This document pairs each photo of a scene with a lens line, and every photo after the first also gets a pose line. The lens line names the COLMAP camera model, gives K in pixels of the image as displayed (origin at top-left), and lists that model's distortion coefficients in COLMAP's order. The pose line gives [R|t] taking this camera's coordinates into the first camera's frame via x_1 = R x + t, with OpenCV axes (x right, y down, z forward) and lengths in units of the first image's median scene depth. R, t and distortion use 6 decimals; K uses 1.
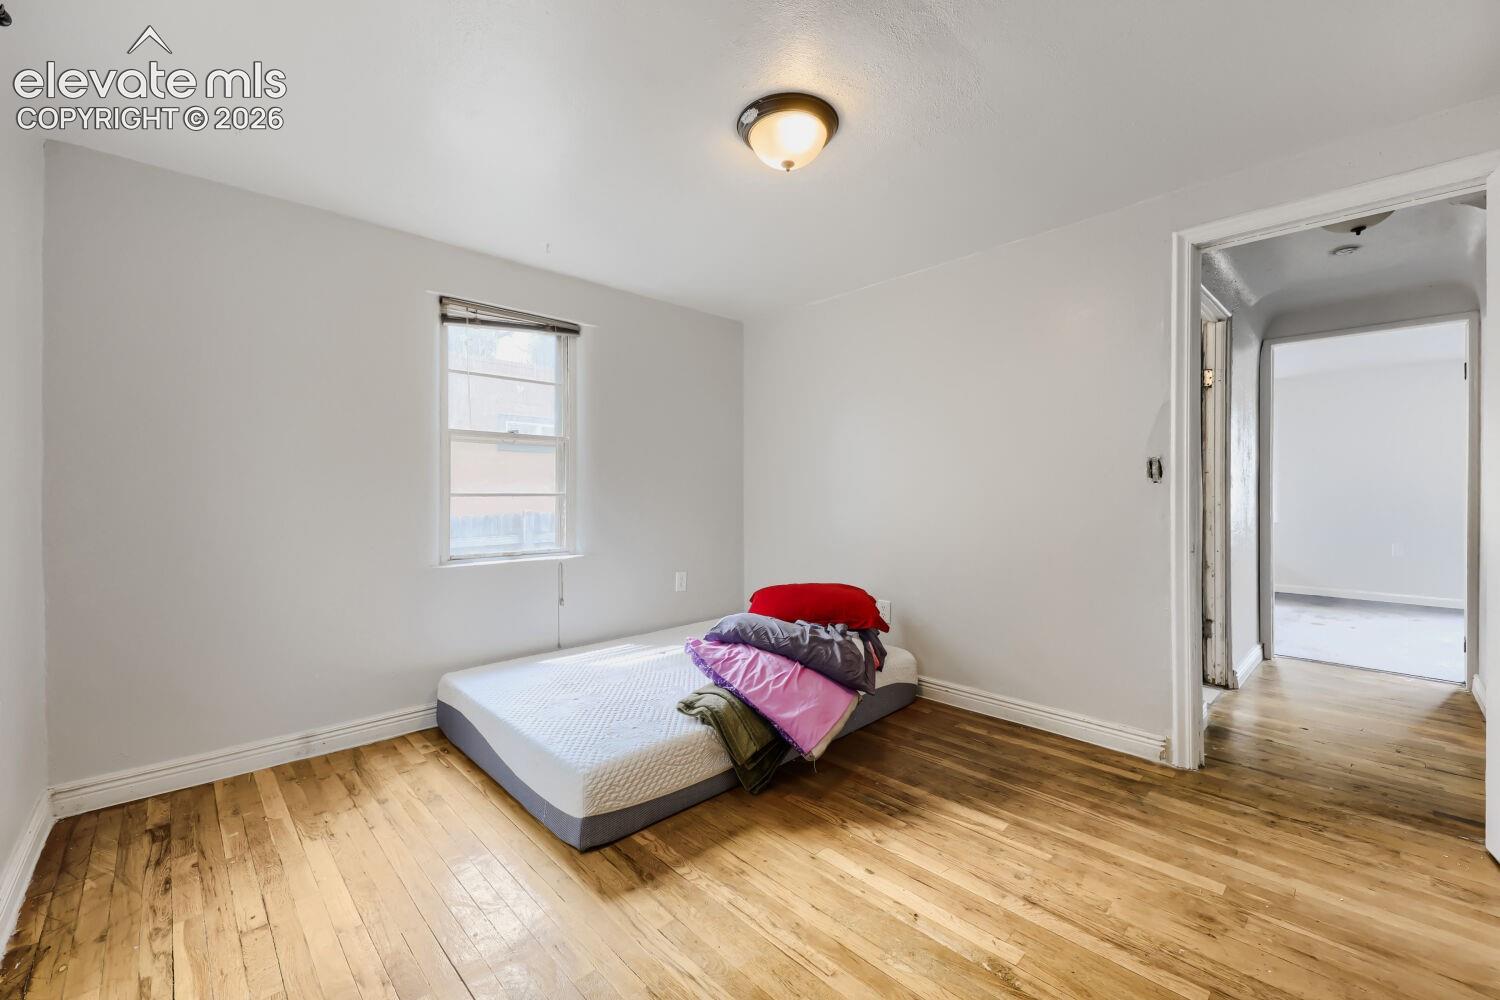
lens RADIAL K [[609.7, 0, 748.7], [0, 609.7, 483.1], [0, 0, 1]] dist [0.003193, 0.000359]
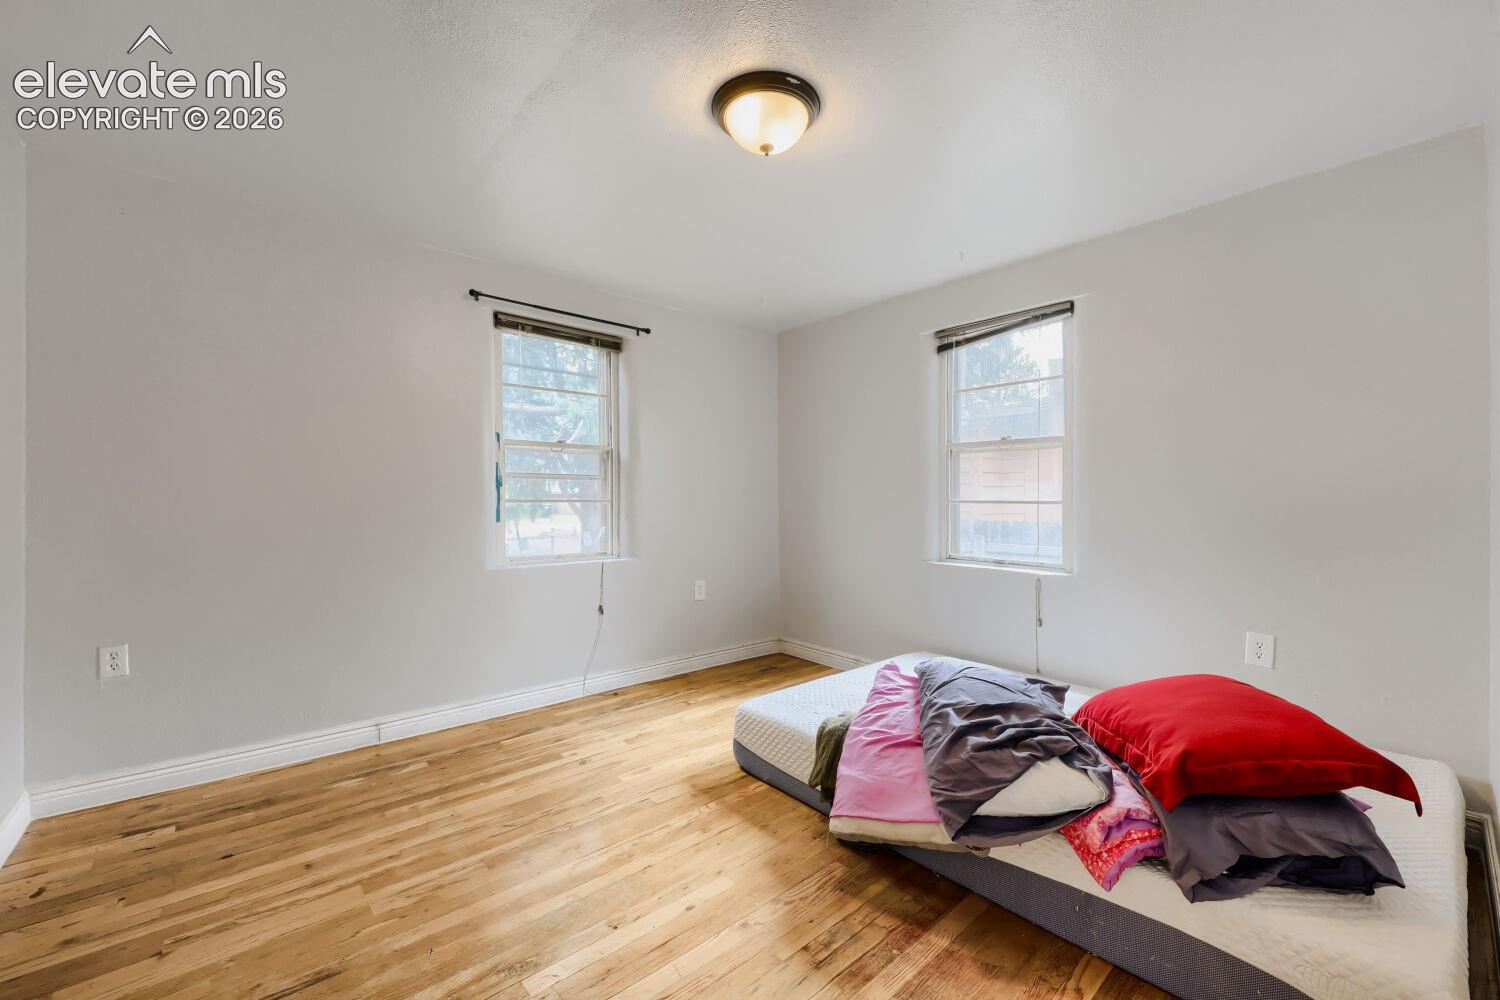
lens RADIAL K [[612.5, 0, 748.5], [0, 612.5, 496.9], [0, 0, 1]] dist [0.000068, -0.000160]
pose [[-0.055684, 0.000796, -0.998448, 0.945805], [0.011506, 0.999934, 0.000155, 0.008720], [0.998382, -0.011480, -0.055689, 0.965783]]
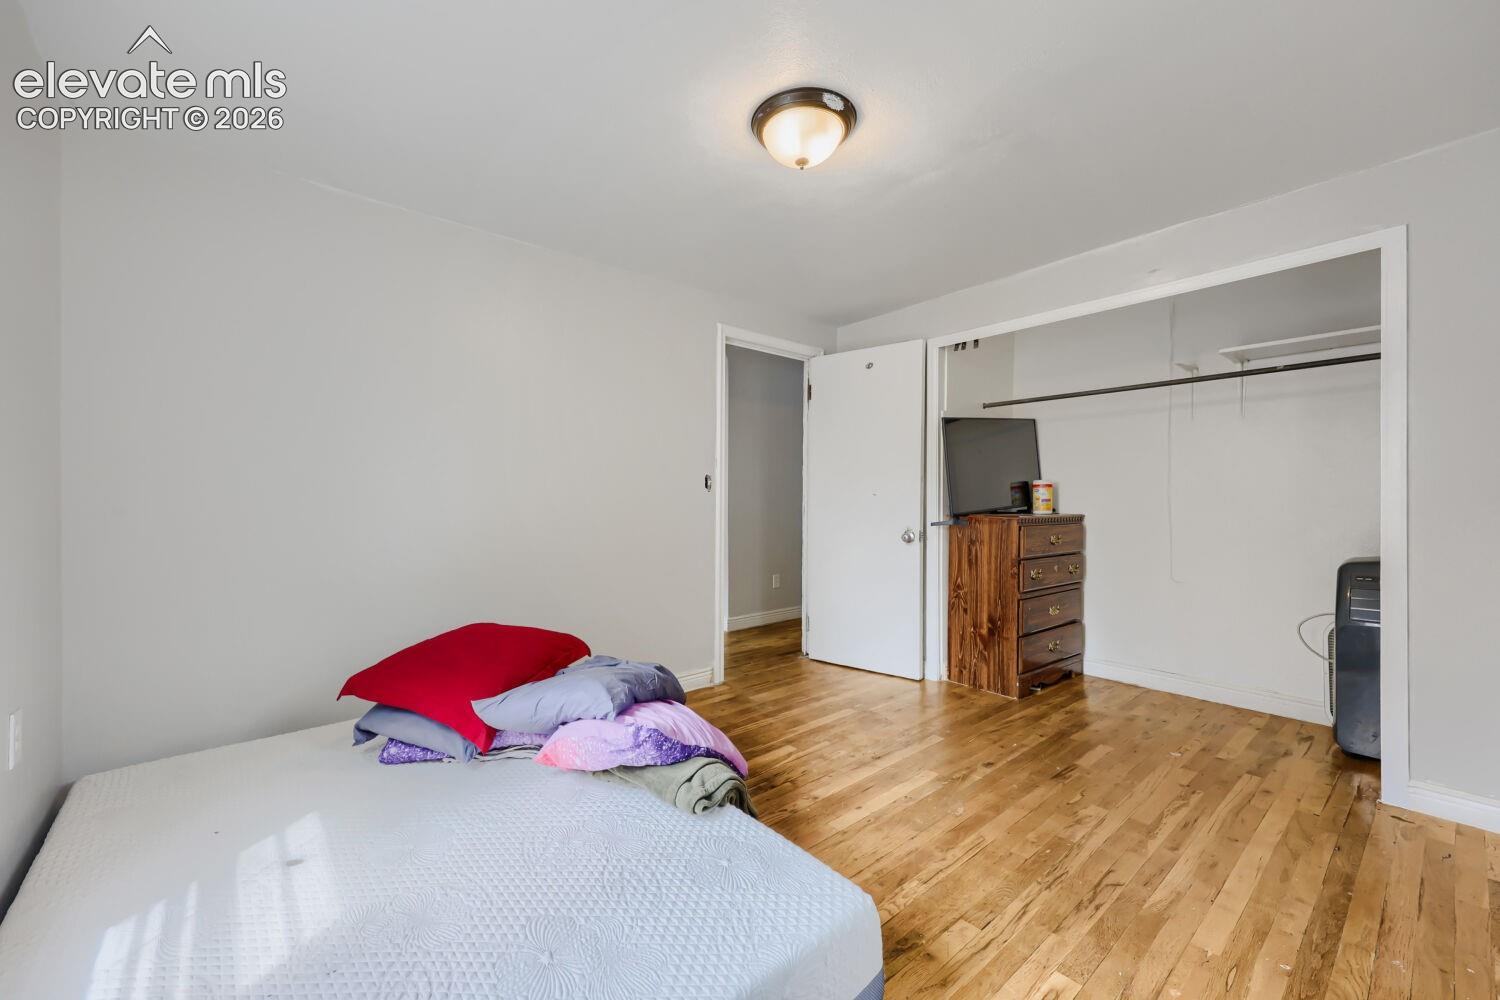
lens RADIAL K [[581.8, 0, 750.0], [0, 581.8, 500.0], [0, 0, 1]] dist [0.000633, 0.000042]
pose [[0.066784, -0.001689, 0.997766, -0.823935], [-0.007706, 0.999968, 0.002208, 0.015106], [-0.997738, -0.007837, 0.066769, 0.962865]]
